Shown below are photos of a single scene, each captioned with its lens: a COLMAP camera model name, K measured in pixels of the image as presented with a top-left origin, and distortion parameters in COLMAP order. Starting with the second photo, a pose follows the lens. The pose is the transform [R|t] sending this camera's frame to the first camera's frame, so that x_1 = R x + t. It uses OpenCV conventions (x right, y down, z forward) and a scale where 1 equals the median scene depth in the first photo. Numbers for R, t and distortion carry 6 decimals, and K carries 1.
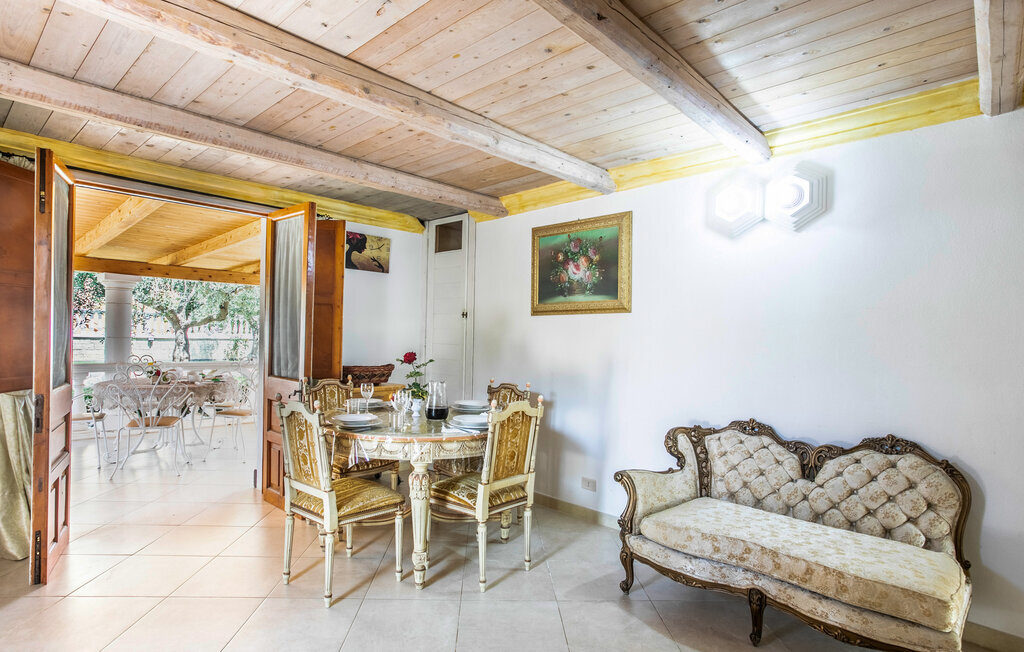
lens RADIAL K [[546.2, 0, 512.0], [0, 546.2, 326.0], [0, 0, 1]] dist [-0.001258, 0.000069]
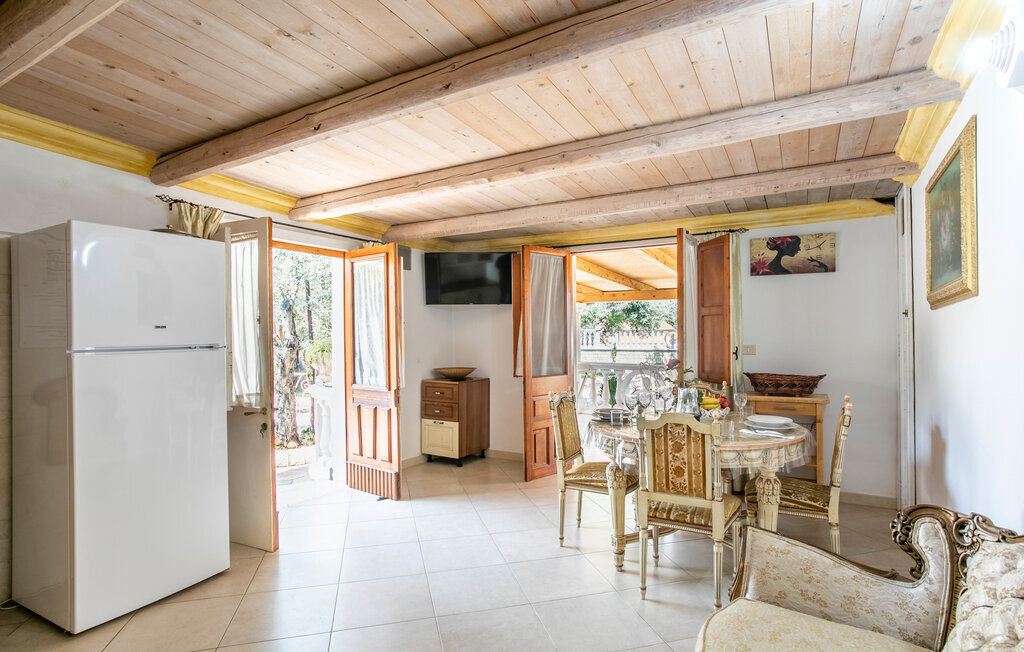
lens RADIAL K [[517.5, 0, 512.0], [0, 517.5, 326.0], [0, 0, 1]] dist [-0.001349, 0.000159]
pose [[0.215058, -0.040330, -0.975768, 0.666188], [0.021336, 0.999103, -0.036592, 0.014093], [0.976368, -0.012950, 0.215726, 0.443834]]
